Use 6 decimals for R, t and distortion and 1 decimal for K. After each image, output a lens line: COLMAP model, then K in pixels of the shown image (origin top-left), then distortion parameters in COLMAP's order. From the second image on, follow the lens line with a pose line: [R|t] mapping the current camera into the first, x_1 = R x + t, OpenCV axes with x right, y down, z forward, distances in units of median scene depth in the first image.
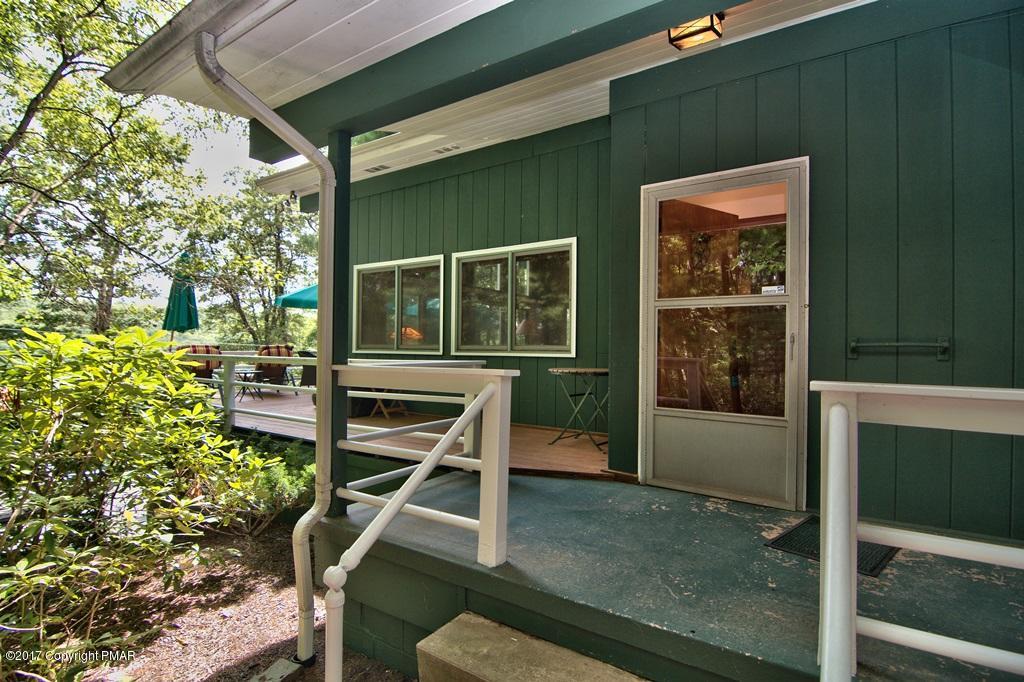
lens RADIAL K [[487.8, 0, 512.7], [0, 487.8, 342.0], [0, 0, 1]] dist [-0.010315, -0.007105]
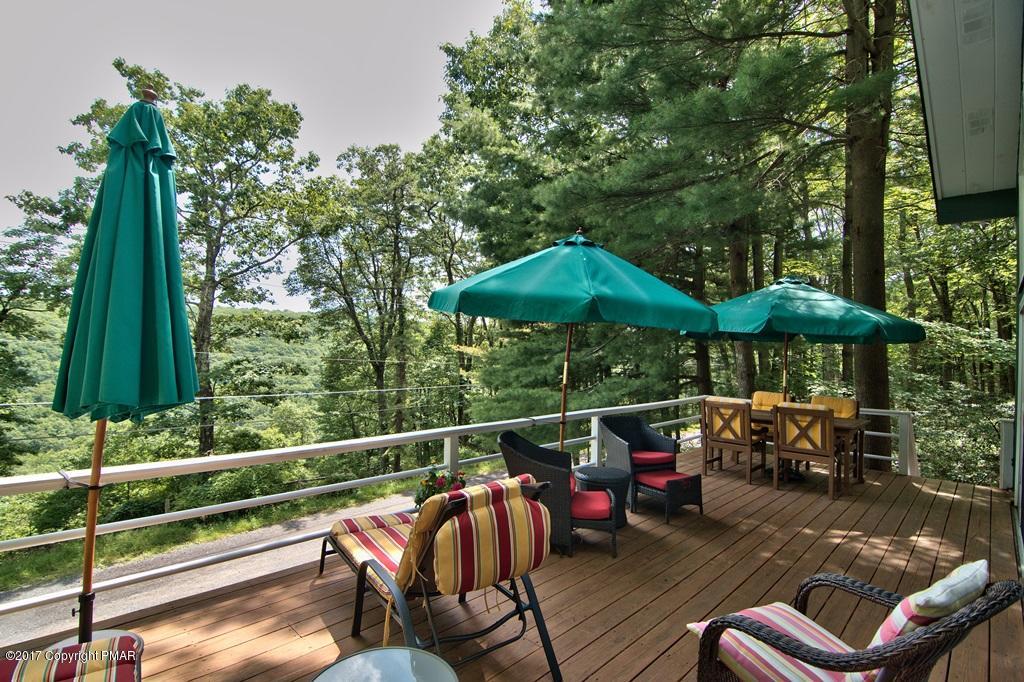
lens RADIAL K [[487.8, 0, 506.8], [0, 487.8, 343.5], [0, 0, 1]] dist [-0.010315, -0.007105]
pose [[0.977787, 0.011847, -0.209267, -0.102571], [-0.012973, 0.999908, -0.004009, -0.015822], [0.209200, 0.006635, 0.977850, 0.189988]]
